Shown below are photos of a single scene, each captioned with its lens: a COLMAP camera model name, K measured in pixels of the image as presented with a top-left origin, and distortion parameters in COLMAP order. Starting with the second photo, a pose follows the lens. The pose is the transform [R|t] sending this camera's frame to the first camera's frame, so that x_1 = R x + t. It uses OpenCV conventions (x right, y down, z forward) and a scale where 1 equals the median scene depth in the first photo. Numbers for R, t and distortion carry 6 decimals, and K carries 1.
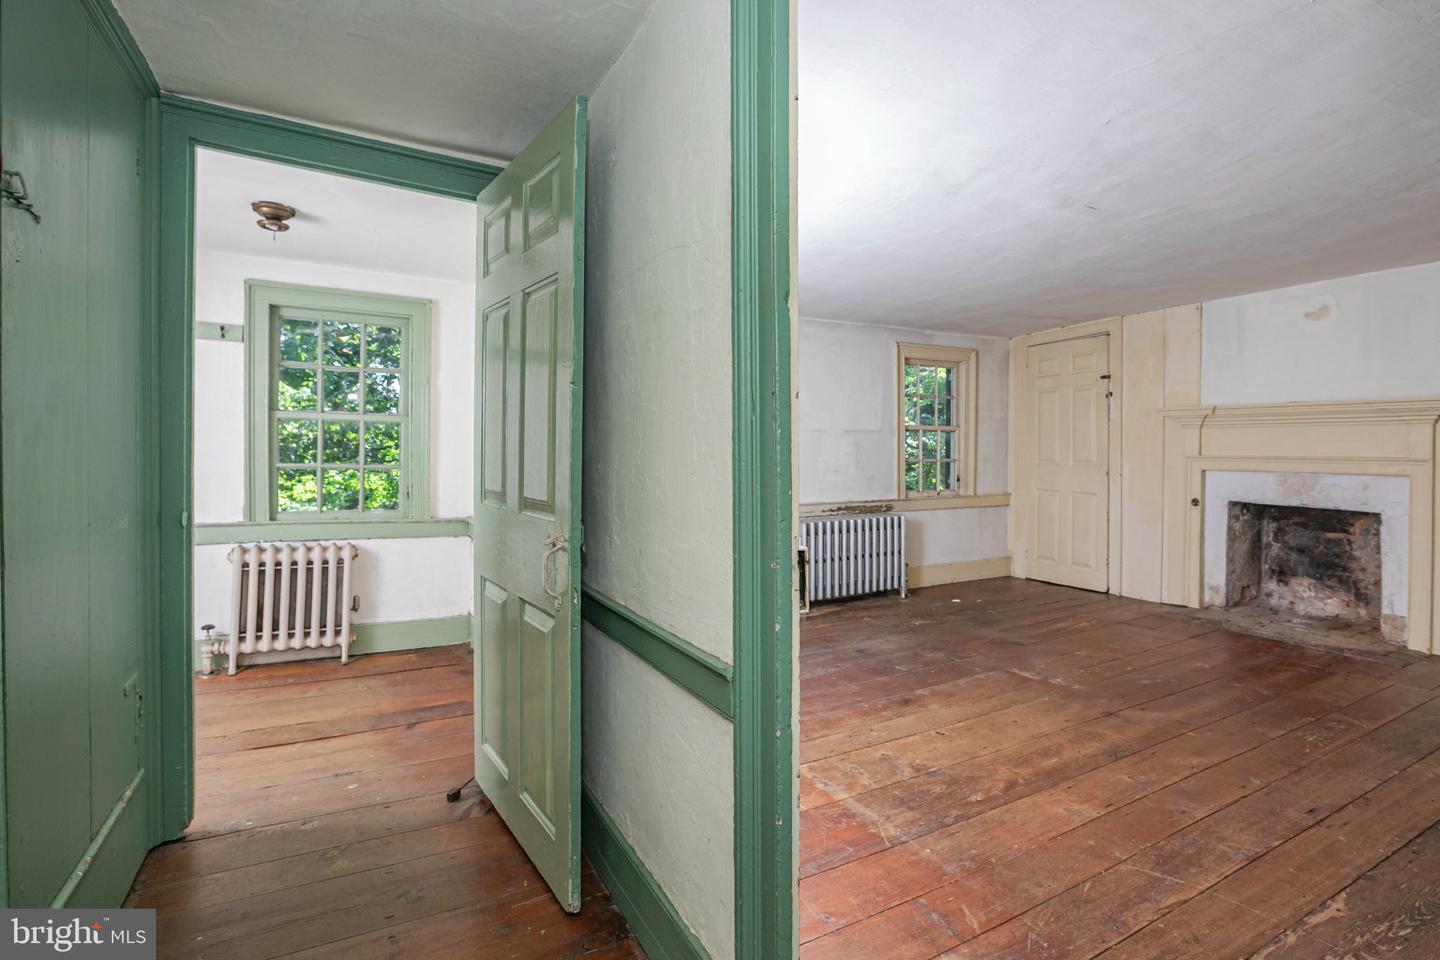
lens RADIAL K [[659.5, 0, 713.6], [0, 659.5, 446.4], [0, 0, 1]] dist [-0.029504, 0.011178]
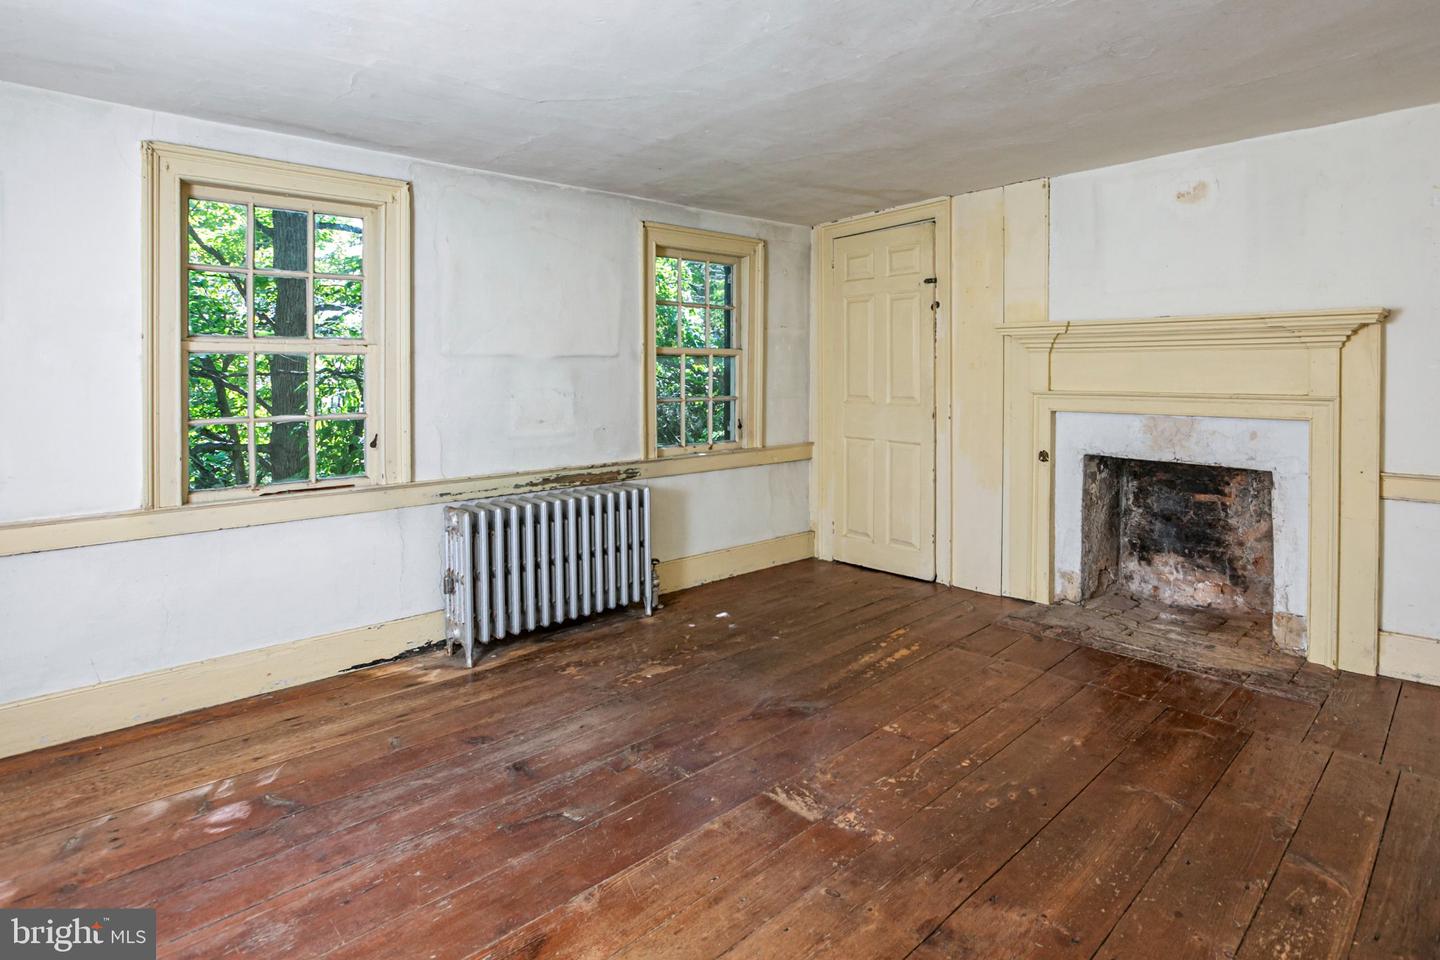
lens RADIAL K [[749.5, 0, 728.7], [0, 749.5, 370.1], [0, 0, 1]] dist [-0.043382, 0.022043]
pose [[0.963241, -0.003365, 0.268618, 0.199937], [0.003956, 0.999991, -0.001660, -0.009428], [-0.268609, 0.002661, 0.963245, 0.325327]]
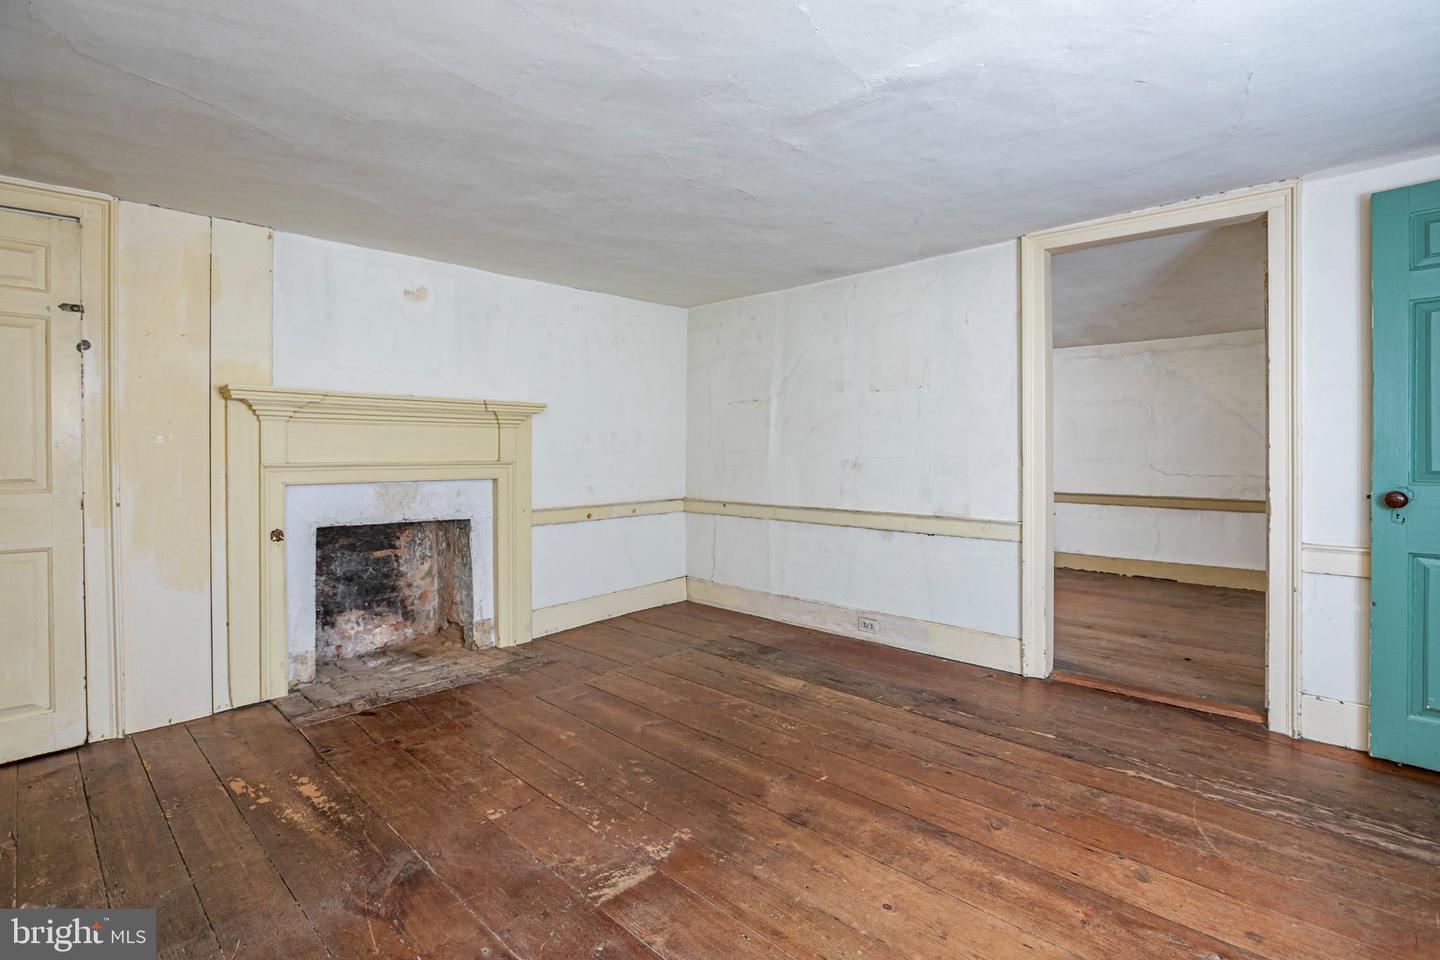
lens RADIAL K [[676.1, 0, 724.1], [0, 676.1, 459.8], [0, 0, 1]] dist [-0.034206, 0.012243]
pose [[-0.326348, -0.005973, 0.945231, -0.035910], [0.005024, 0.999955, 0.008053, 0.007632], [-0.945236, 0.007377, -0.326303, 0.845723]]
